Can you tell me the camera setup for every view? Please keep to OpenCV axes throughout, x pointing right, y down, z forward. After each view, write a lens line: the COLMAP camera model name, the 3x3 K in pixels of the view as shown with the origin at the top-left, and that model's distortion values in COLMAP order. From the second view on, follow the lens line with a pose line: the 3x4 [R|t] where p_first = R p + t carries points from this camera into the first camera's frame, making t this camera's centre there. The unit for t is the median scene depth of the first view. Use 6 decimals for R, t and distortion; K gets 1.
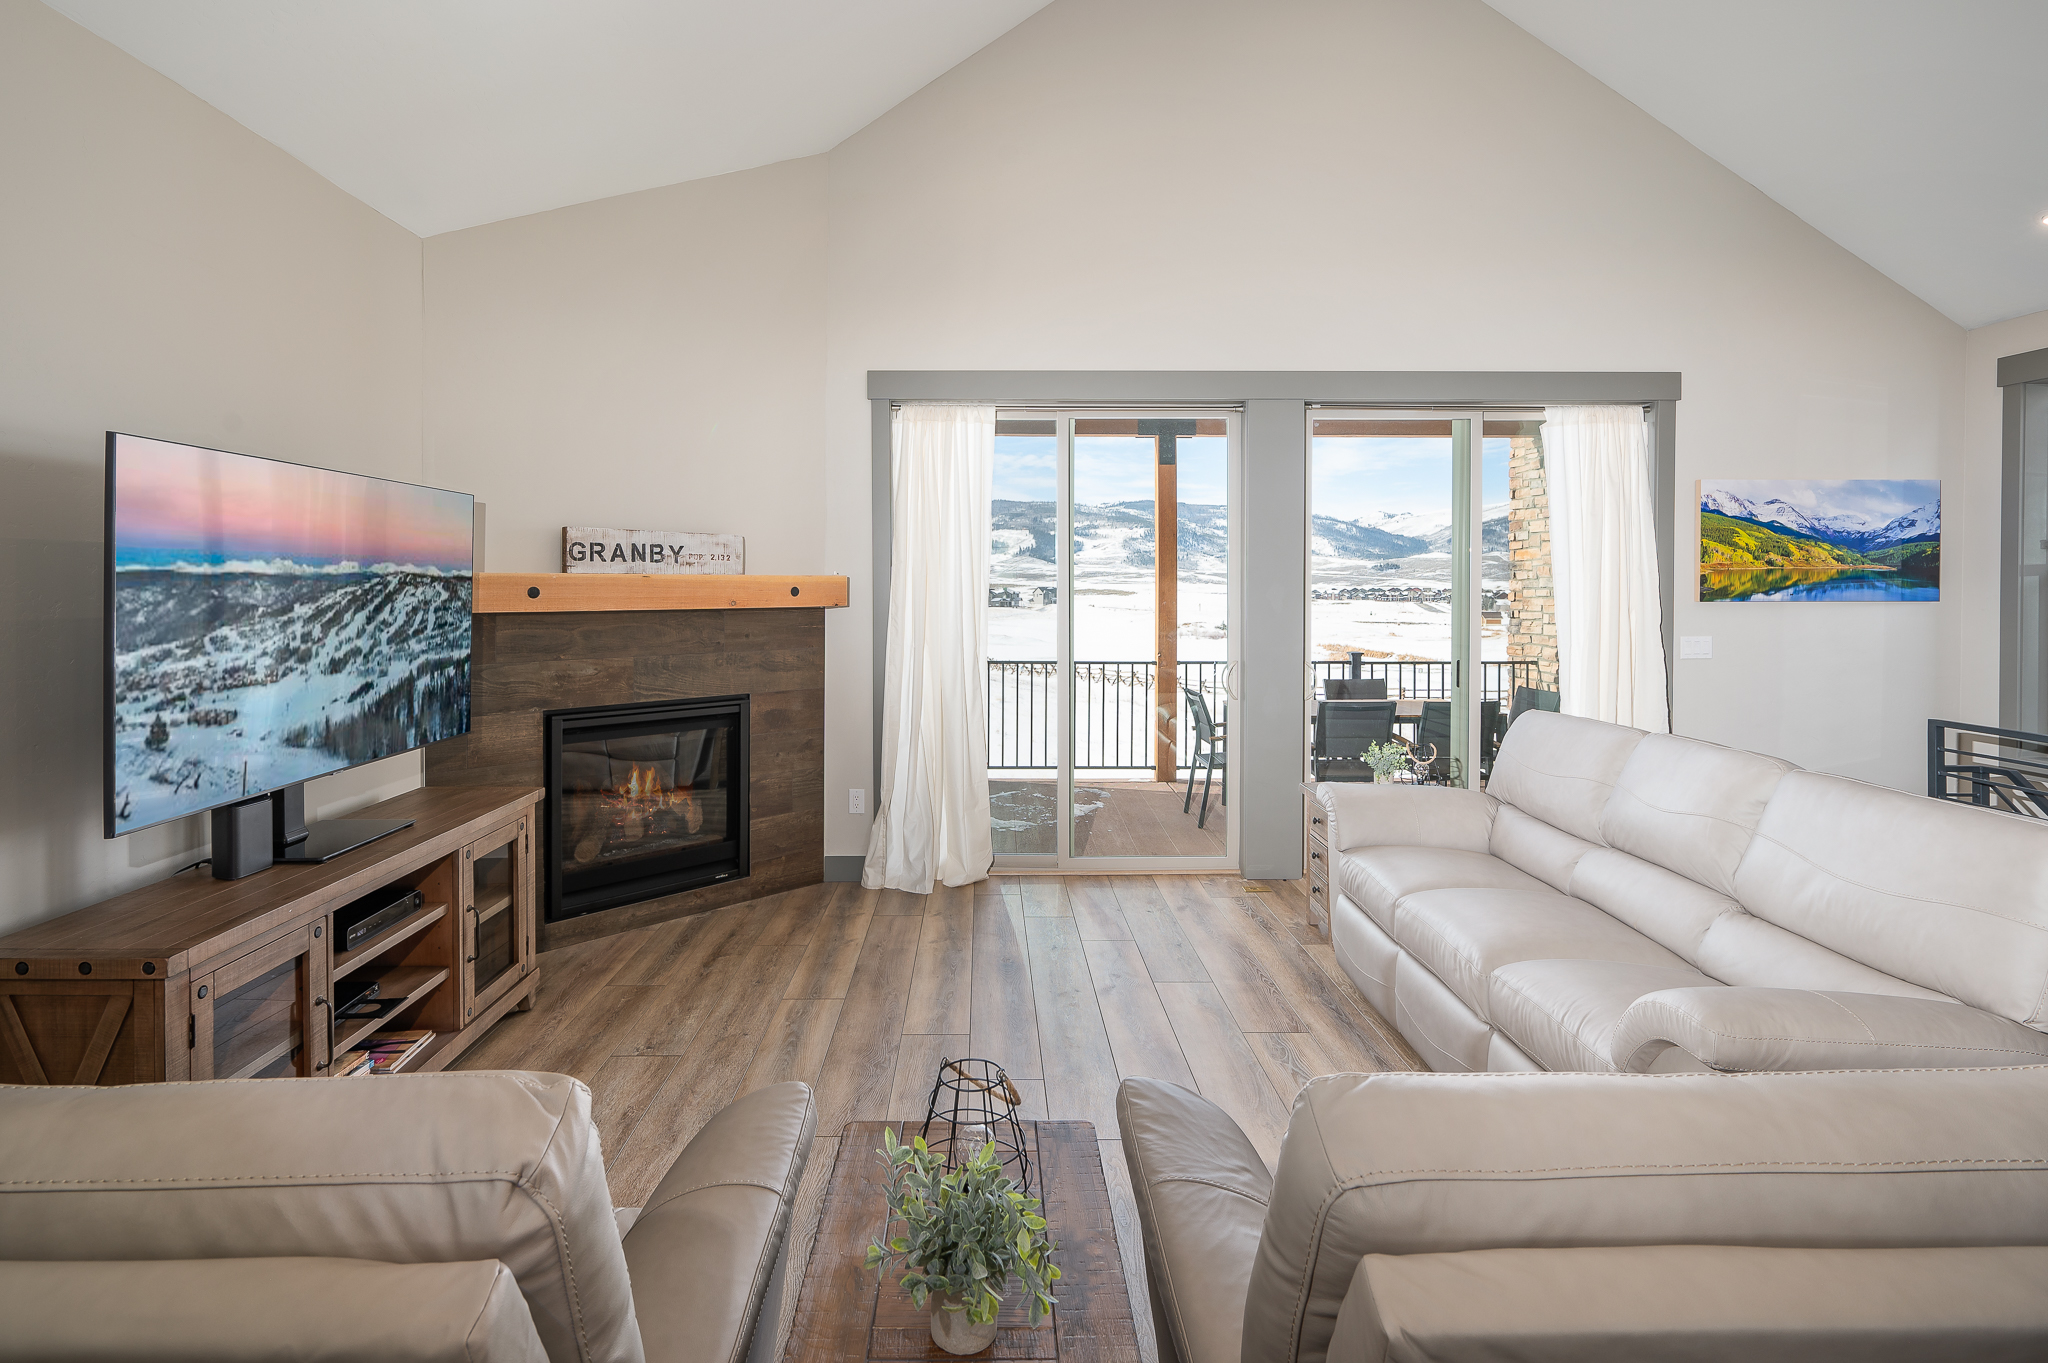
lens RADIAL K [[1016.0, 0, 995.8], [0, 1016.0, 593.0], [0, 0, 1]] dist [0.002184, -0.000187]
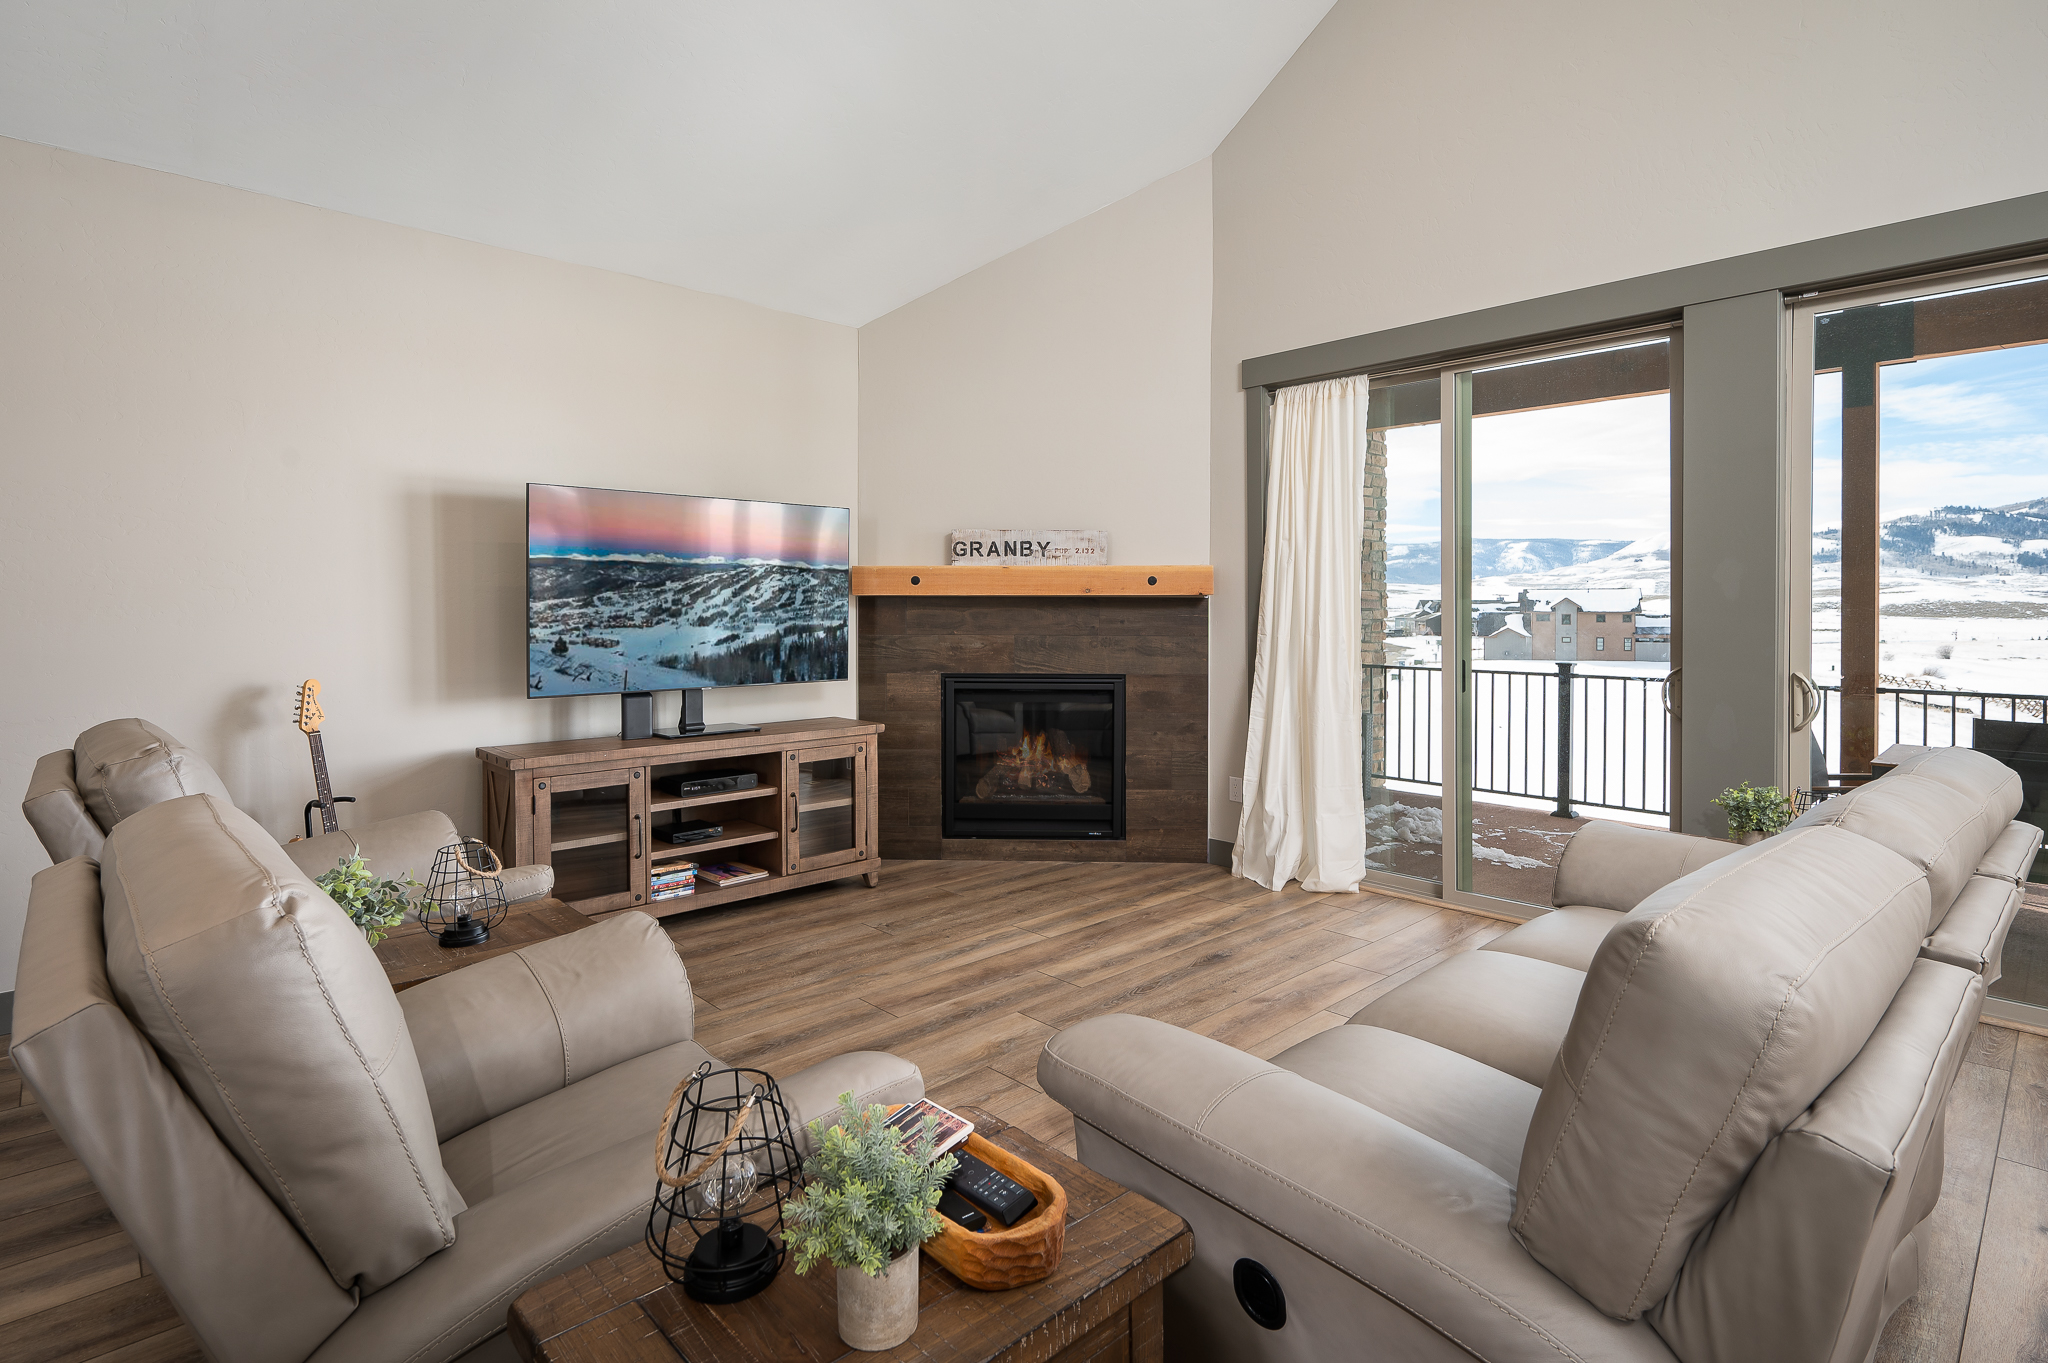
lens RADIAL K [[1019.1, 0, 1021.8], [0, 1019.1, 620.3], [0, 0, 1]] dist [-0.003095, -0.000280]
pose [[0.679384, 0.009052, -0.733727, 0.461127], [-0.005823, 0.999959, 0.006945, 0.031237], [0.733760, -0.000446, 0.679409, 0.156909]]
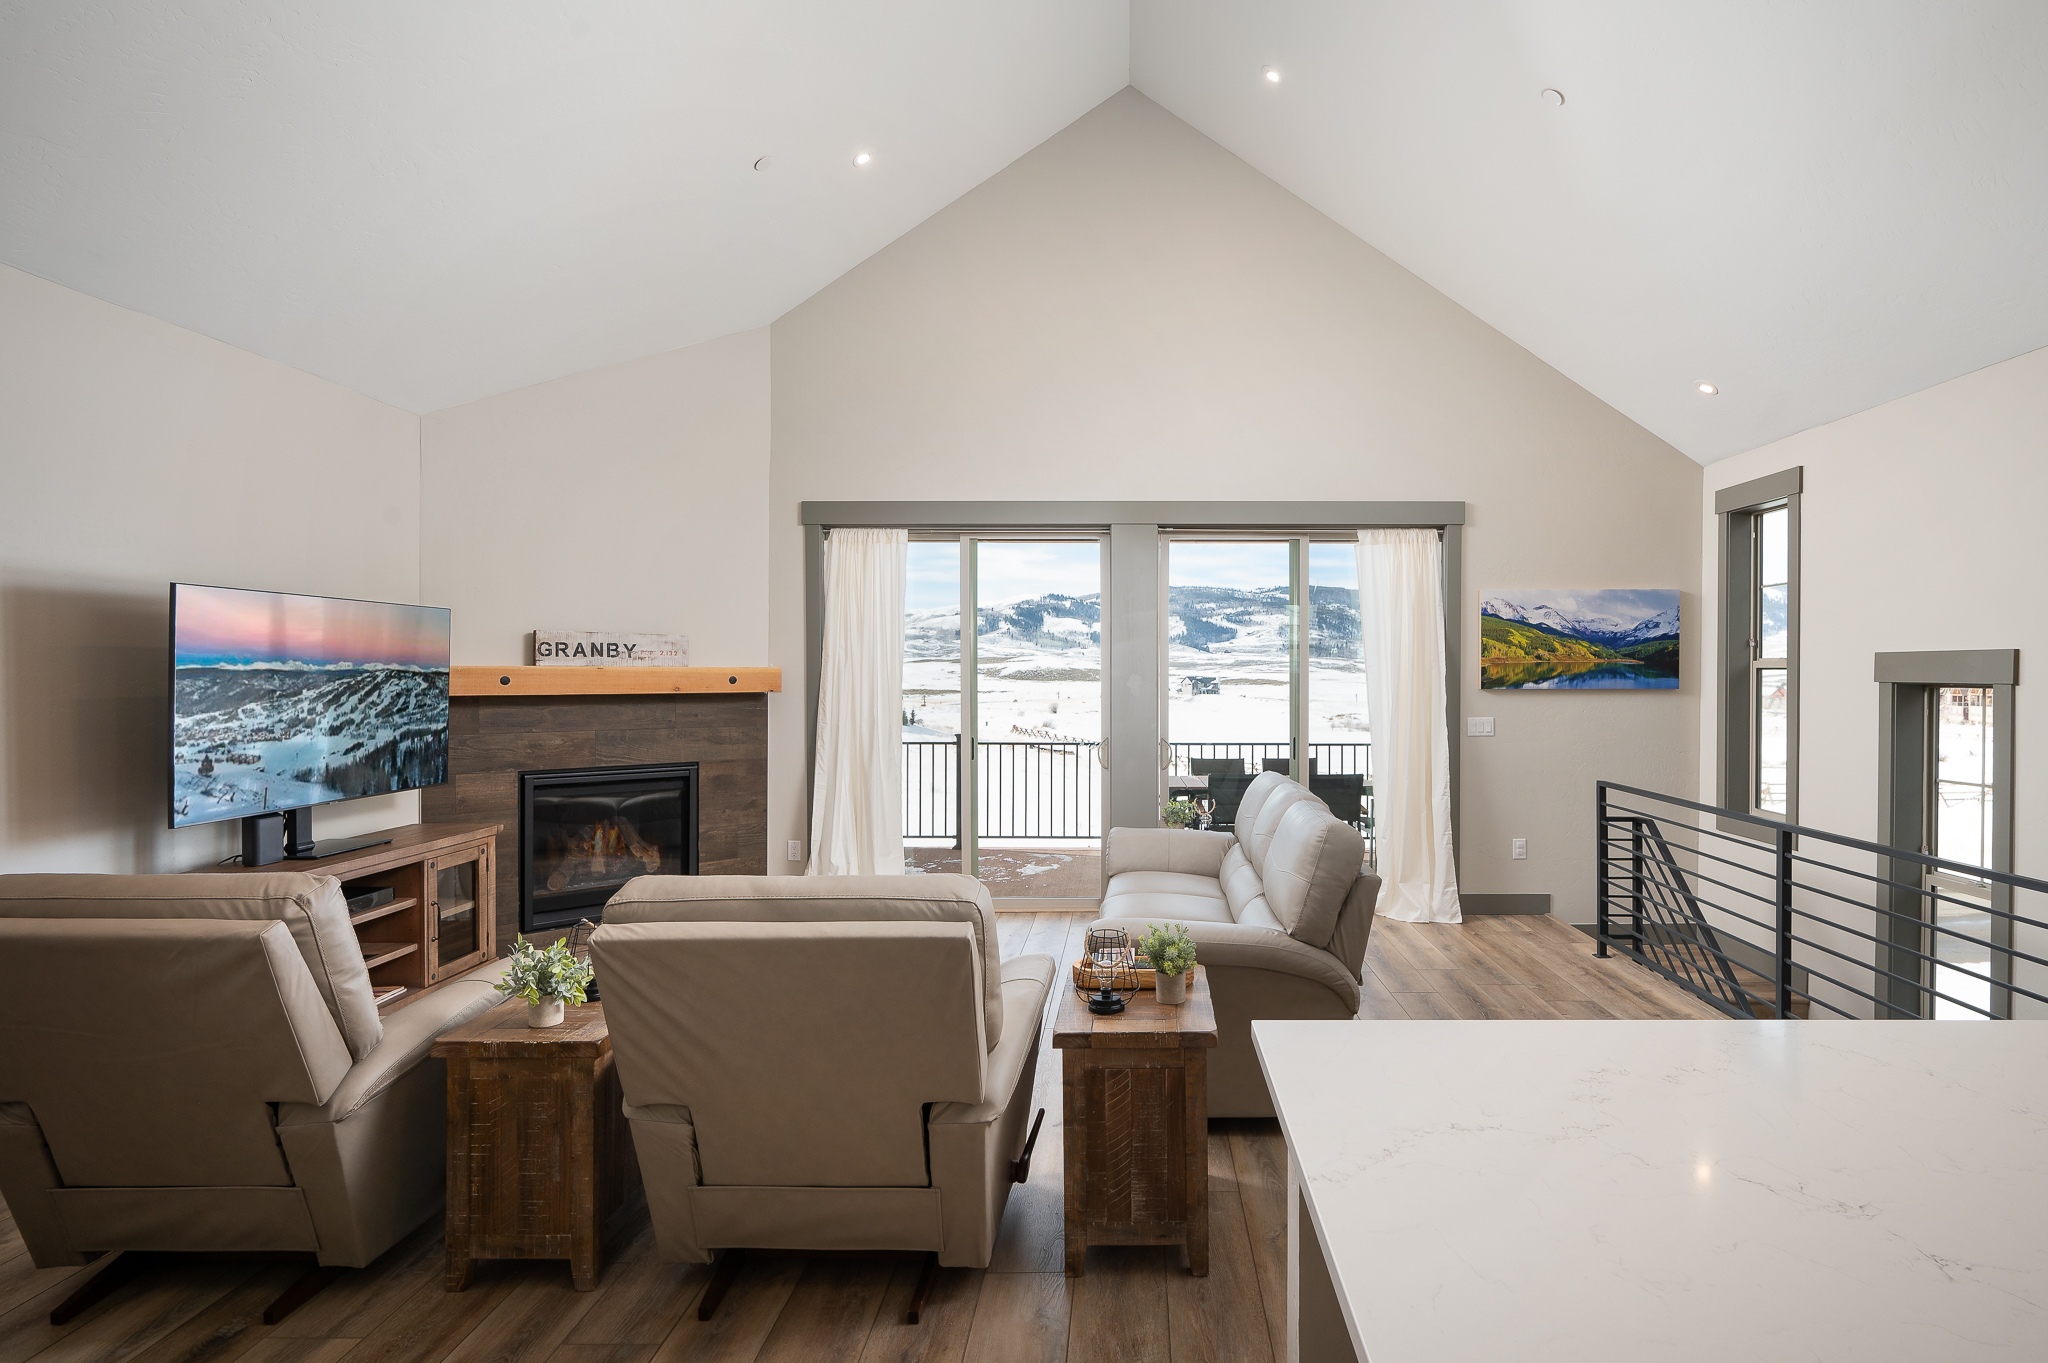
lens RADIAL K [[1080.2, 0, 1131.8], [0, 1080.2, 674.8], [0, 0, 1]] dist [0.009419, -0.000540]
pose [[0.999961, 0.000836, -0.008812, 0.284842], [-0.000894, 0.999977, -0.006652, 0.000385], [0.008806, 0.006660, 0.999939, -0.308333]]
